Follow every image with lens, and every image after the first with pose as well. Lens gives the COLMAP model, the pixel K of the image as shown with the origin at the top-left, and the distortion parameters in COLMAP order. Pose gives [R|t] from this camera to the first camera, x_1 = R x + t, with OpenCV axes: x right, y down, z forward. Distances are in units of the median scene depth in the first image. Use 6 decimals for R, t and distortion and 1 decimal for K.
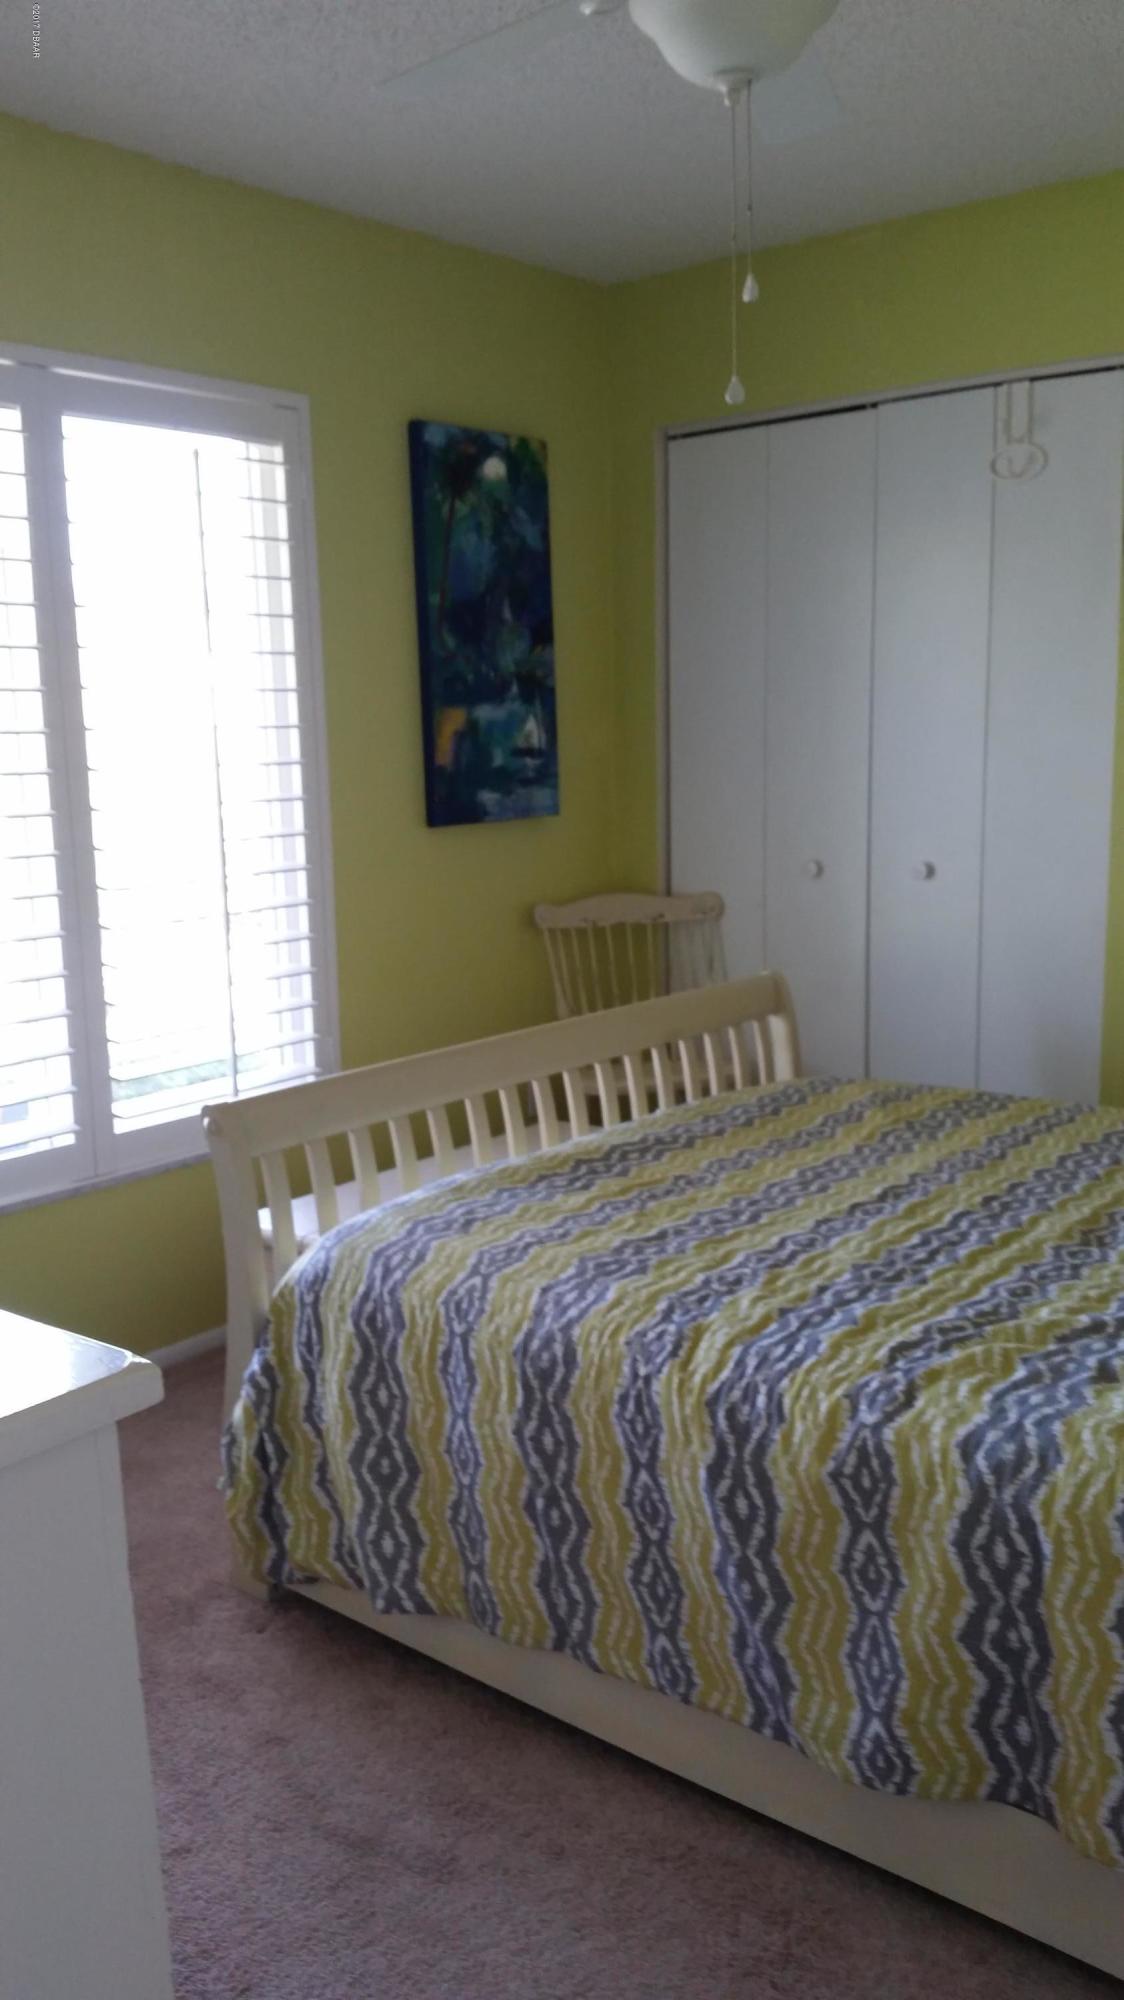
lens RADIAL K [[1638.8, 0, 550.5], [0, 1638.8, 1020.0], [0, 0, 1]] dist [0.217261, -0.637945]
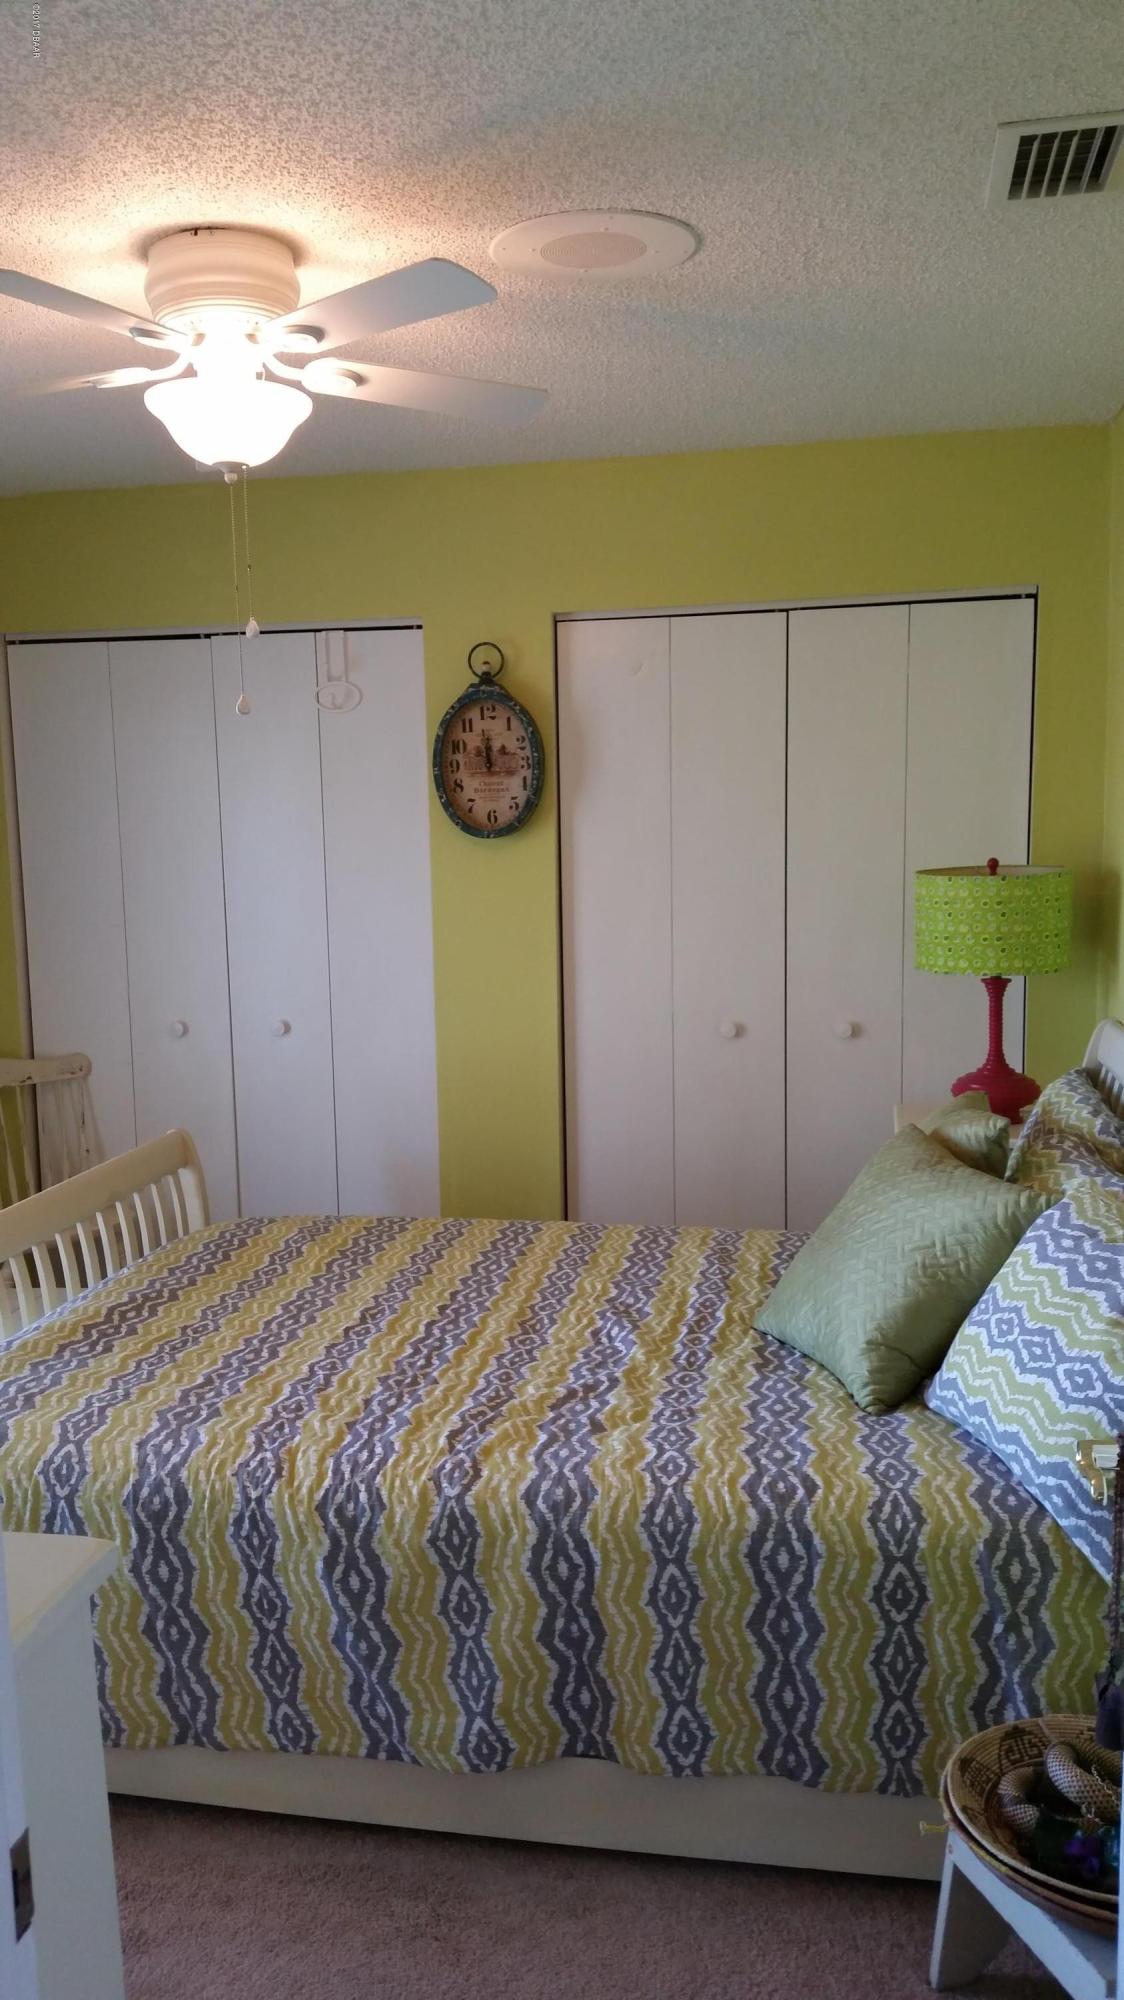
lens RADIAL K [[1638.8, 0, 550.5], [0, 1638.8, 1020.0], [0, 0, 1]] dist [0.217261, -0.637945]
pose [[0.871140, -0.052689, 0.488200, -0.339726], [0.079258, 0.996277, -0.033904, -0.079839], [-0.484596, 0.068228, 0.872073, -0.211193]]
